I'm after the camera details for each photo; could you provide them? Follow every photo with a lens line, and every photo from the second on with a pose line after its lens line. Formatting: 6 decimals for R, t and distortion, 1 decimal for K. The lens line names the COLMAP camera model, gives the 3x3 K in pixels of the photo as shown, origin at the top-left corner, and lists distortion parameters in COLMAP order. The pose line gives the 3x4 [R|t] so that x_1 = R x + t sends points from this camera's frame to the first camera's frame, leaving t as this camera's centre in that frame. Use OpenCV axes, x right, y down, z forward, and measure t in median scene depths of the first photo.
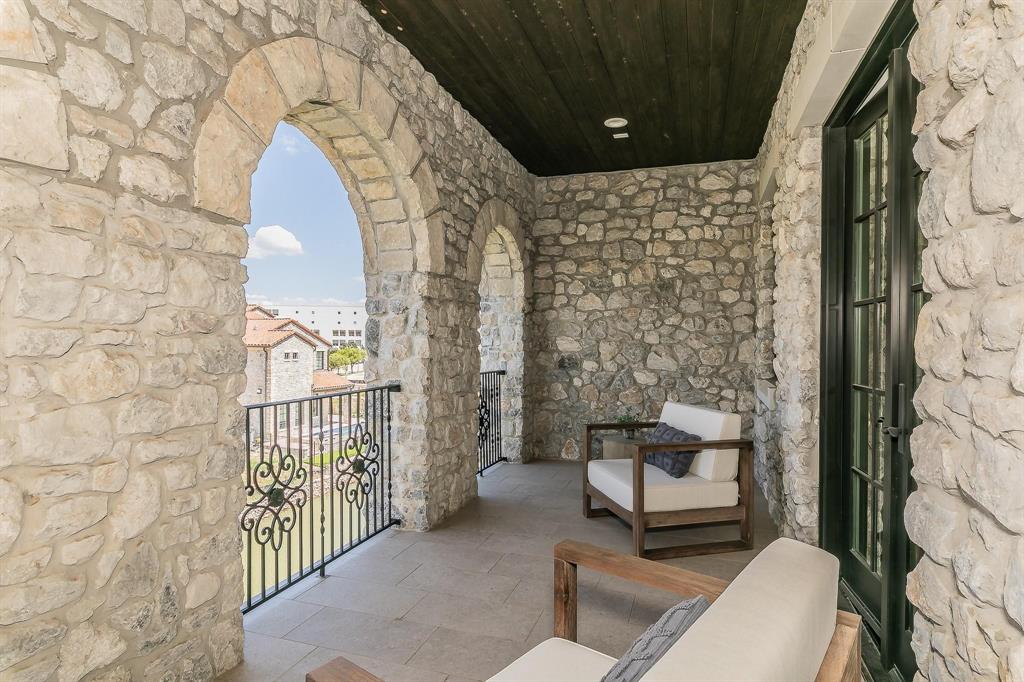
lens RADIAL K [[559.9, 0, 512.6], [0, 559.9, 356.5], [0, 0, 1]] dist [-0.001477, 0.000250]
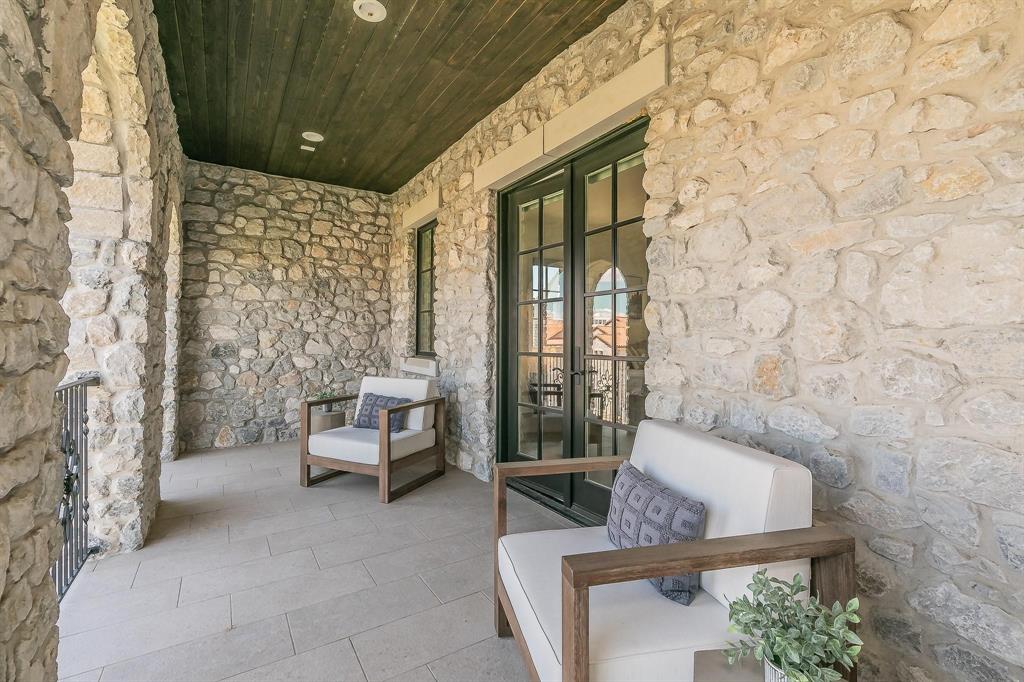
lens RADIAL K [[452.4, 0, 512.0], [0, 452.4, 341.0], [0, 0, 1]] dist [0.001398, 0.000201]
pose [[0.631992, -0.011387, 0.774891, -0.218800], [0.025758, 0.999648, -0.006318, 0.012420], [-0.774547, 0.023952, 0.632063, 0.085651]]
